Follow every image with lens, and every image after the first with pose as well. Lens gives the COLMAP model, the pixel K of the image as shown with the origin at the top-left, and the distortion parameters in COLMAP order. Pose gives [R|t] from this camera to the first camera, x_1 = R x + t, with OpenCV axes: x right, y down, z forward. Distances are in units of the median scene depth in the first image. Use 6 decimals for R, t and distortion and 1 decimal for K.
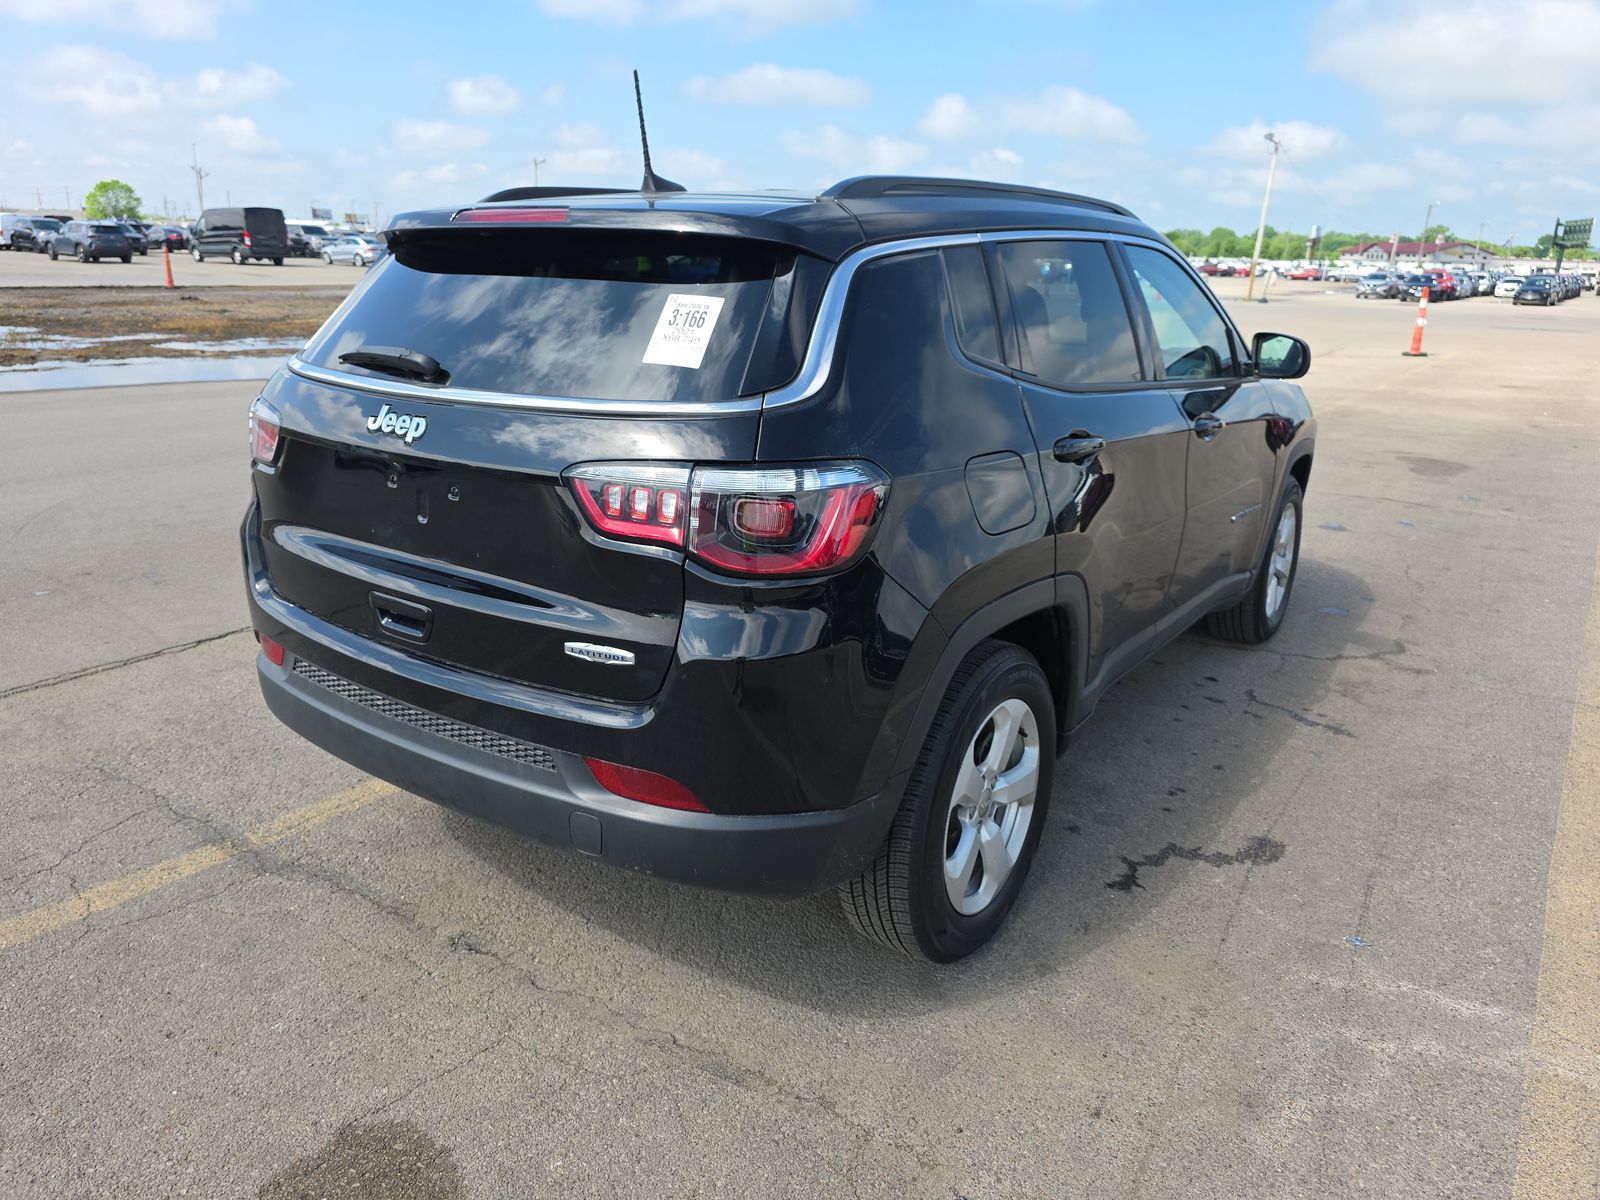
lens RADIAL K [[1074.9, 0, 800.0], [0, 1074.9, 600.0], [0, 0, 1]] dist [0.058804, -0.052043]
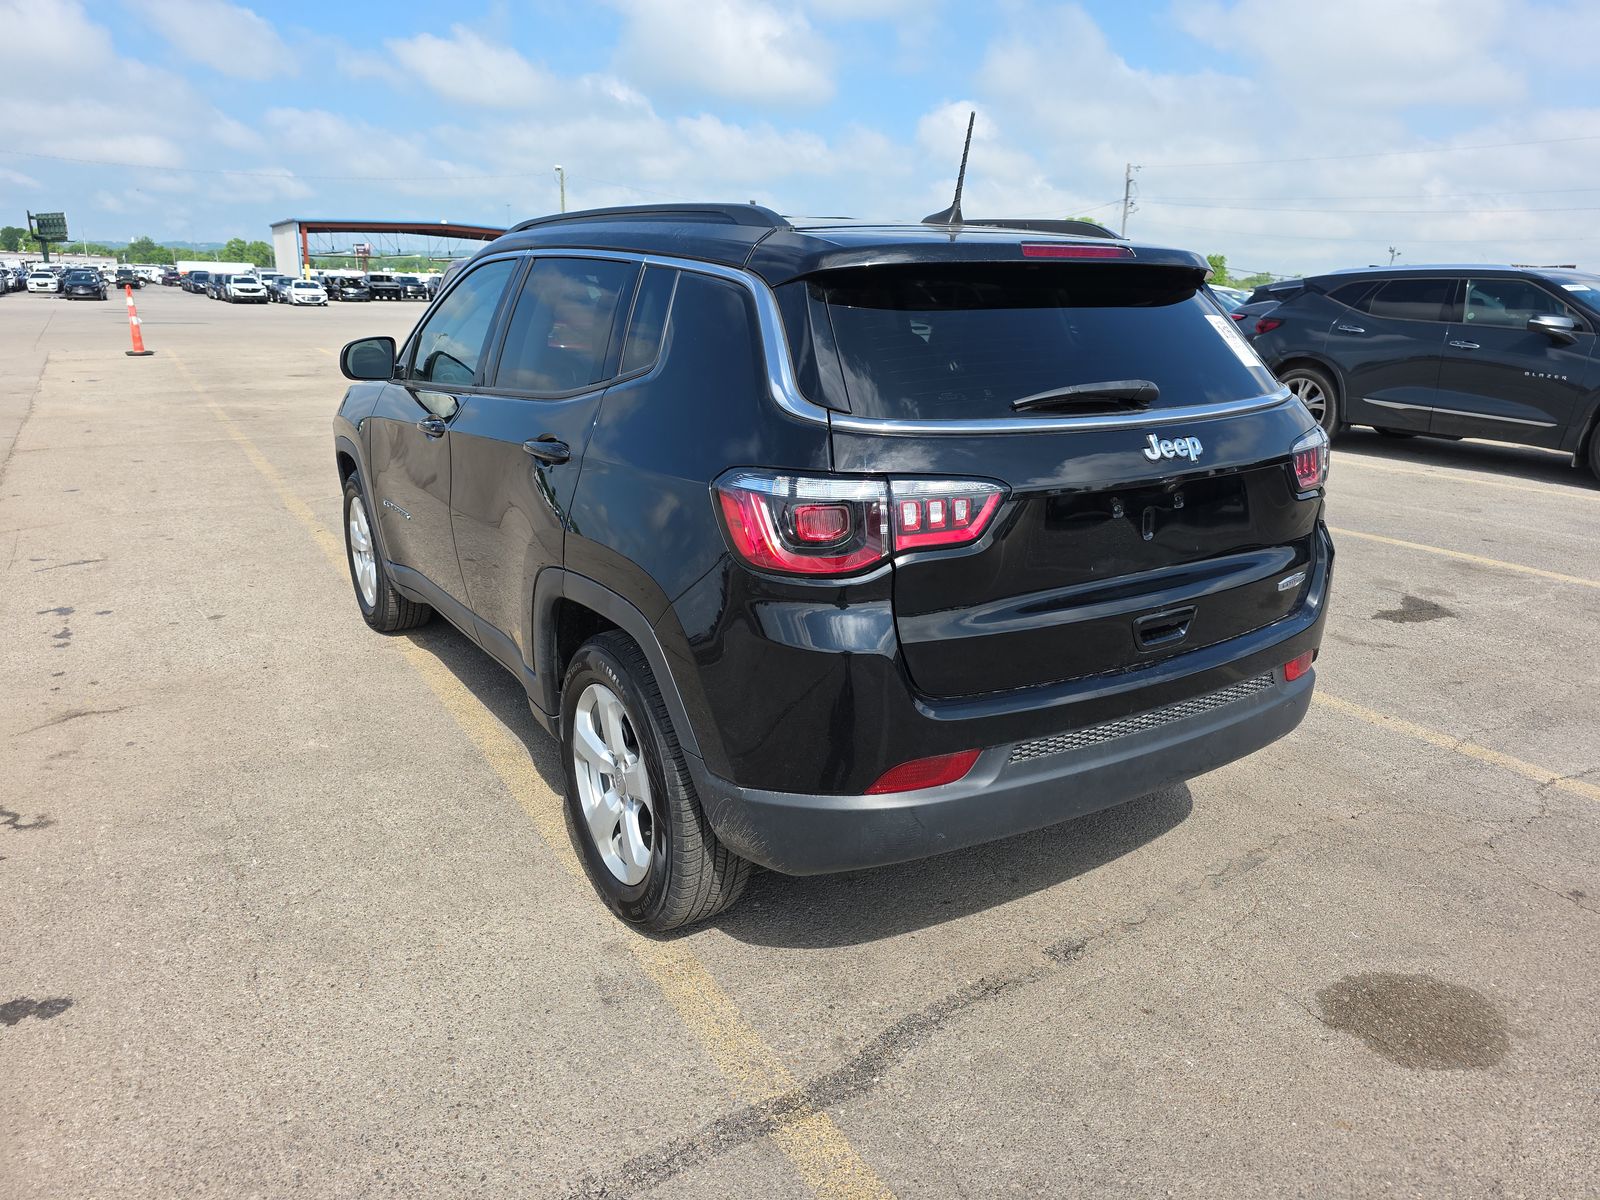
lens RADIAL K [[1080.4, 0, 800.0], [0, 1080.4, 600.0], [0, 0, 1]] dist [0.066699, -0.057056]
pose [[0.375695, -0.276642, 0.884490, -1.310912], [0.273143, 0.945065, 0.179568, -0.273588], [-0.885576, 0.174130, 0.430620, 0.764763]]
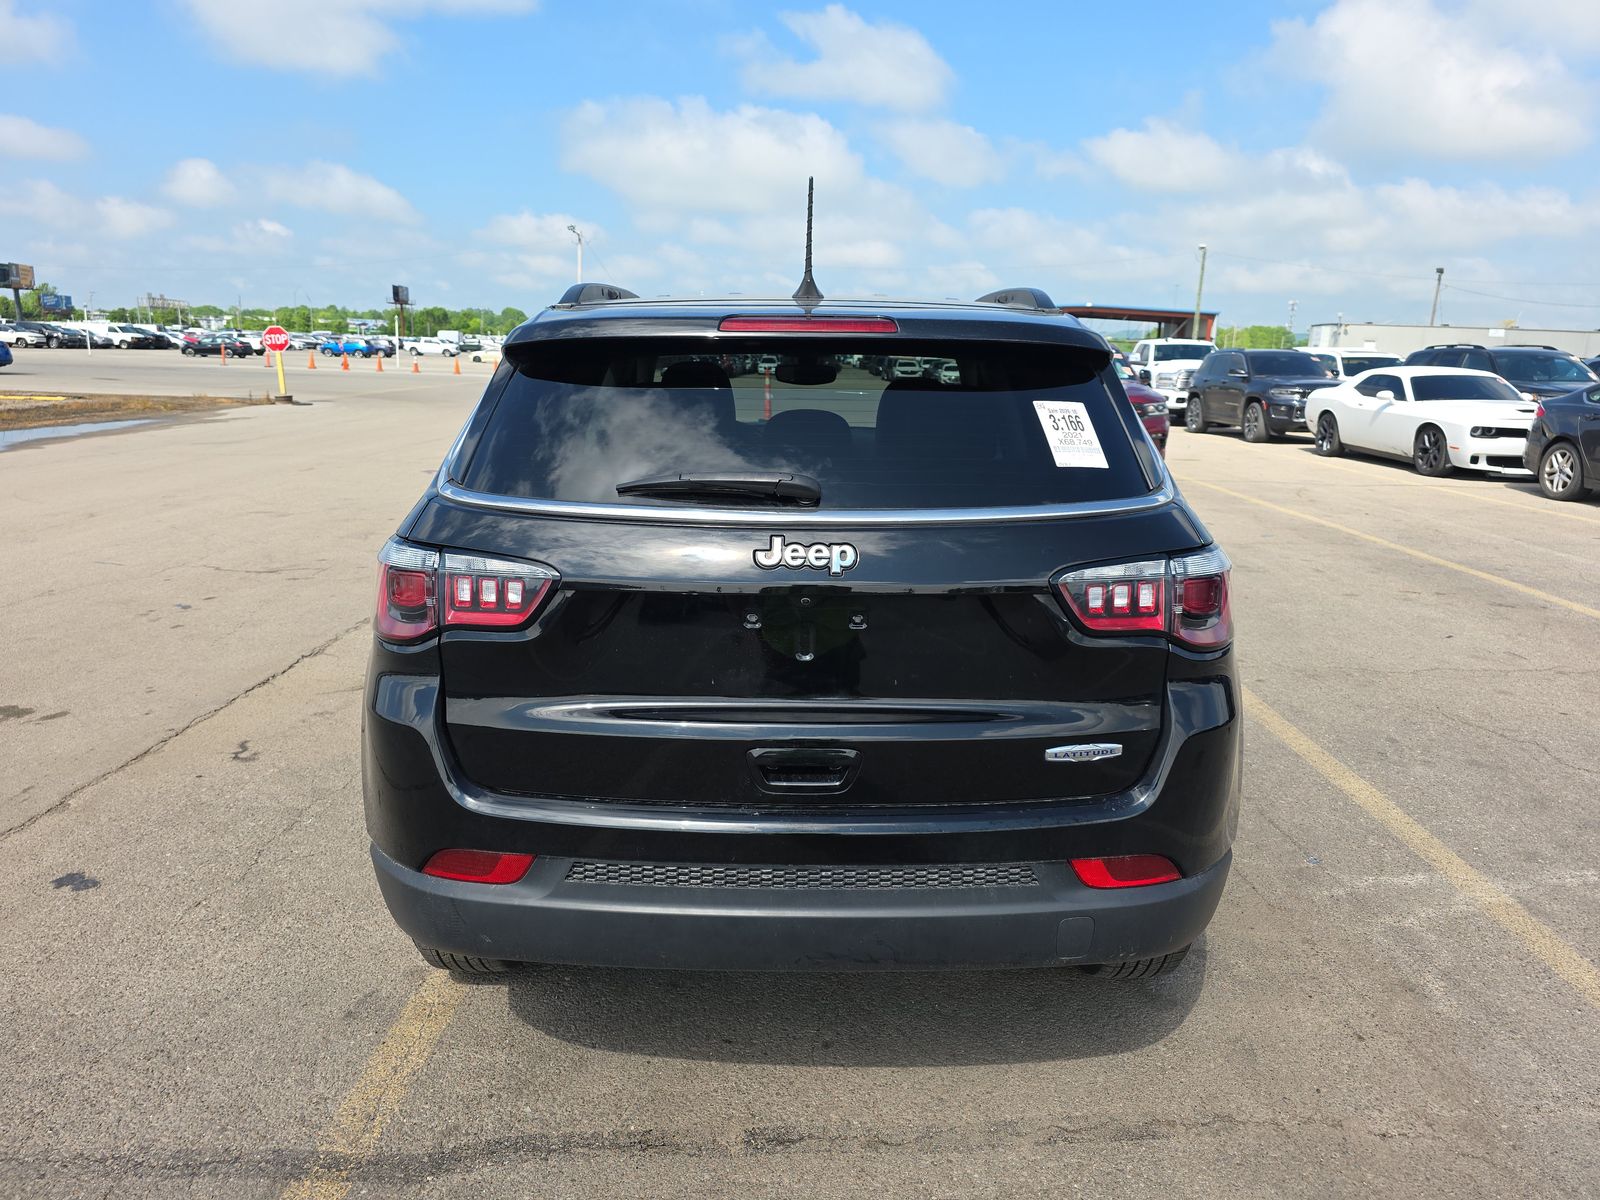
lens RADIAL K [[1074.9, 0, 800.0], [0, 1074.9, 600.0], [0, 0, 1]] dist [0.058804, -0.052043]
pose [[0.816987, -0.138953, 0.559665, -0.761148], [0.175261, 0.984456, -0.011422, -0.100942], [-0.549378, 0.107419, 0.828640, 0.232126]]
